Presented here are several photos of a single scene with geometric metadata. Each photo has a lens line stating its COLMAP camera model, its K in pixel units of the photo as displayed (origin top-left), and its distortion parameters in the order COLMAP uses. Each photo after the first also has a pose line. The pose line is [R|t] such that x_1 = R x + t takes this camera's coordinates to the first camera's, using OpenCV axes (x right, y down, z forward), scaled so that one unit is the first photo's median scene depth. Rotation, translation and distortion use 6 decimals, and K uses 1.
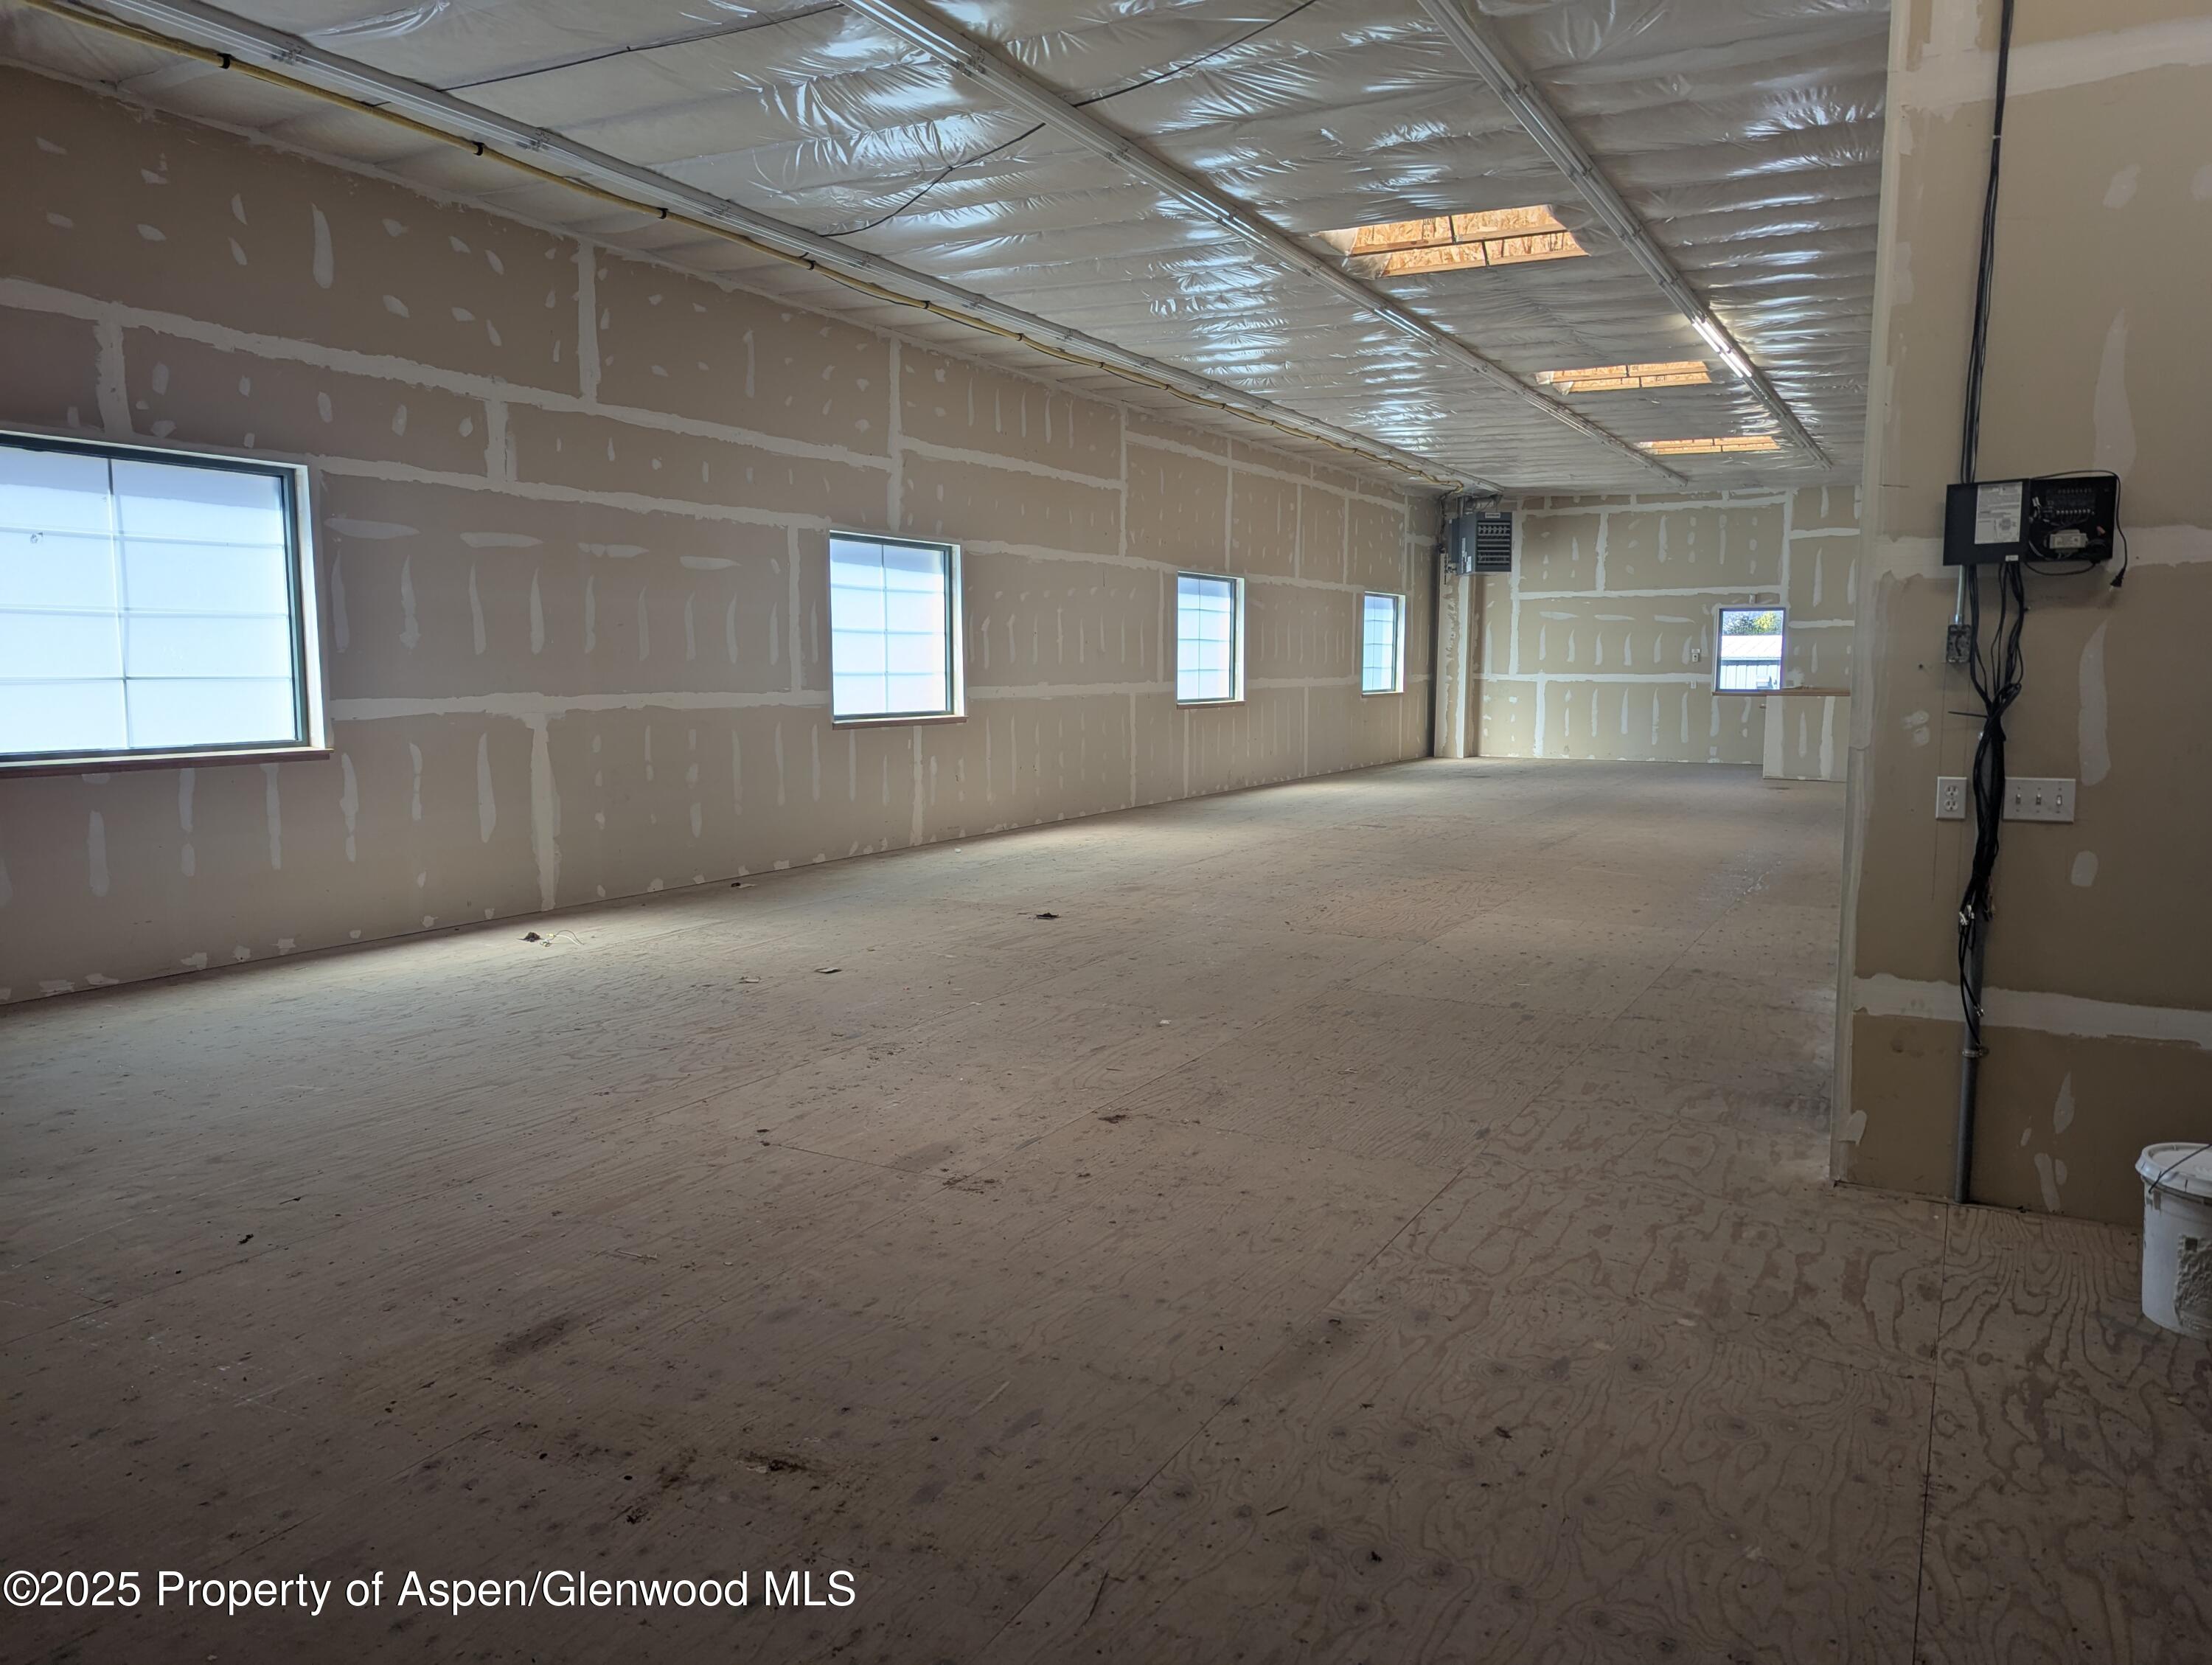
lens RADIAL K [[1557.7, 0, 1106.7], [0, 1557.7, 843.3], [0, 0, 1]] dist [0.063178, -0.046816]
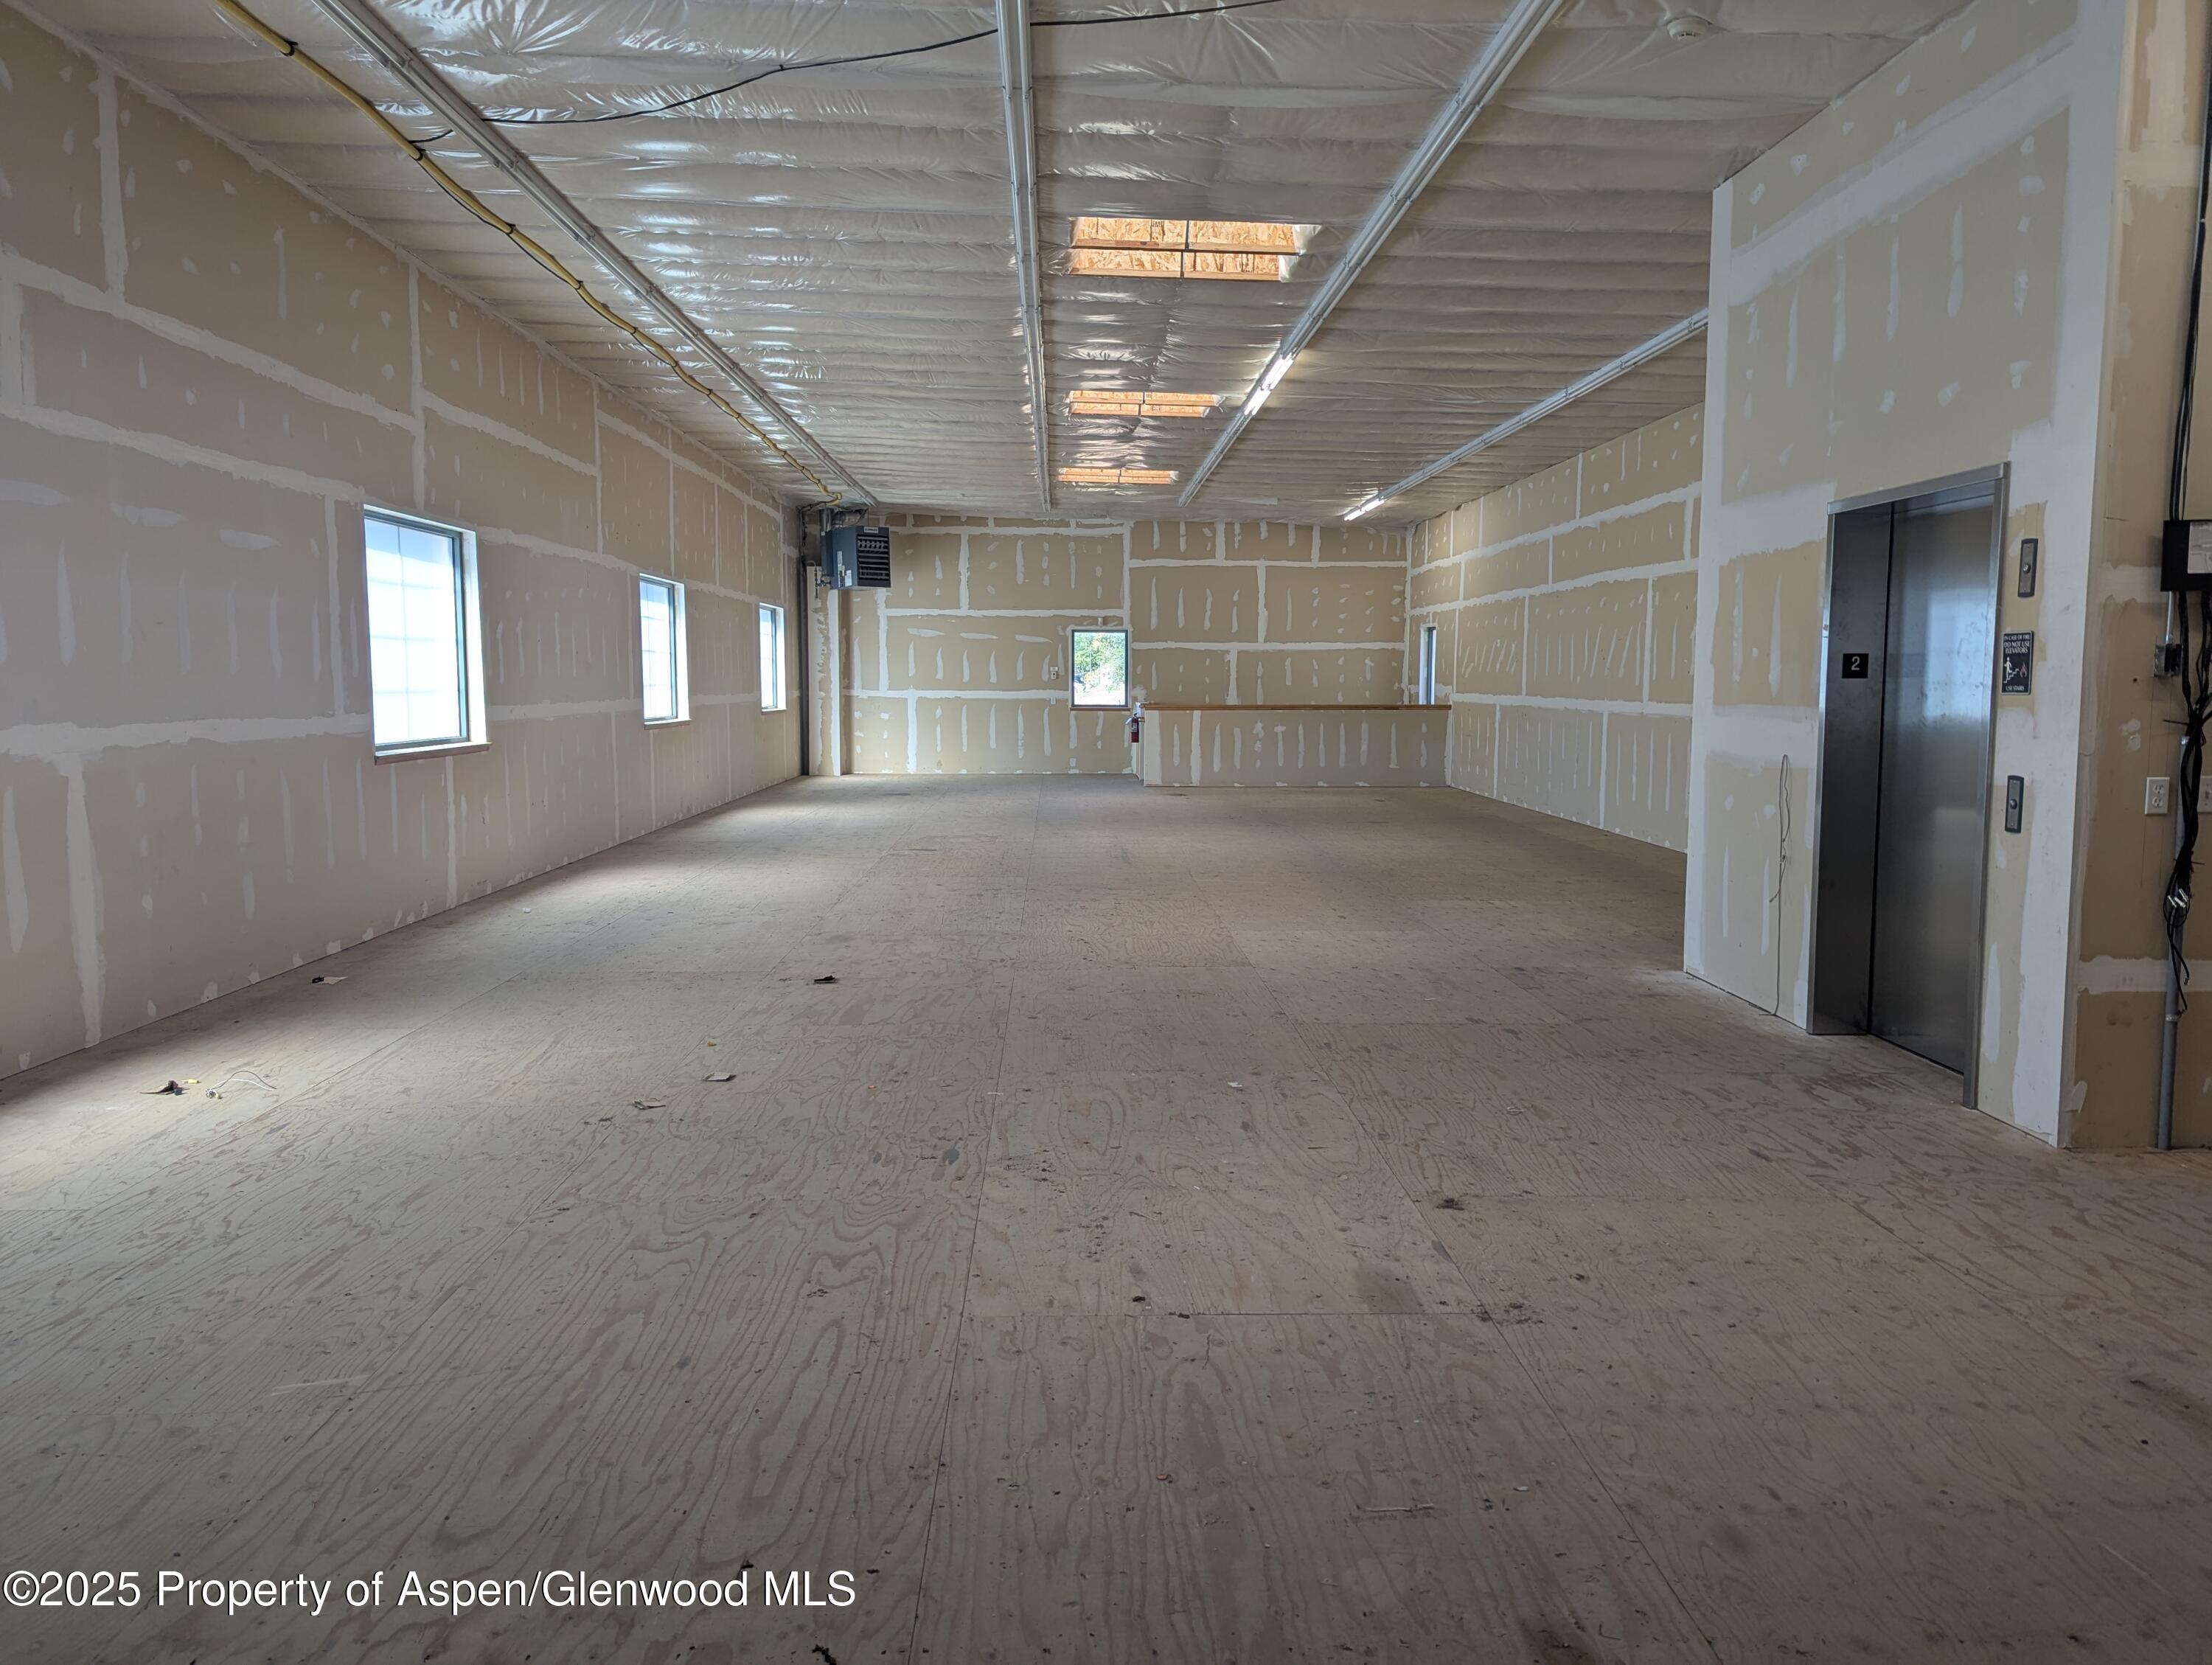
lens RADIAL K [[1557.7, 0, 1103.9], [0, 1557.7, 837.5], [0, 0, 1]] dist [0.063178, -0.046816]
pose [[0.857506, -0.052707, 0.511766, -0.335769], [0.059750, 0.998210, 0.002689, -0.022652], [-0.510992, 0.028273, 0.859120, 0.196418]]
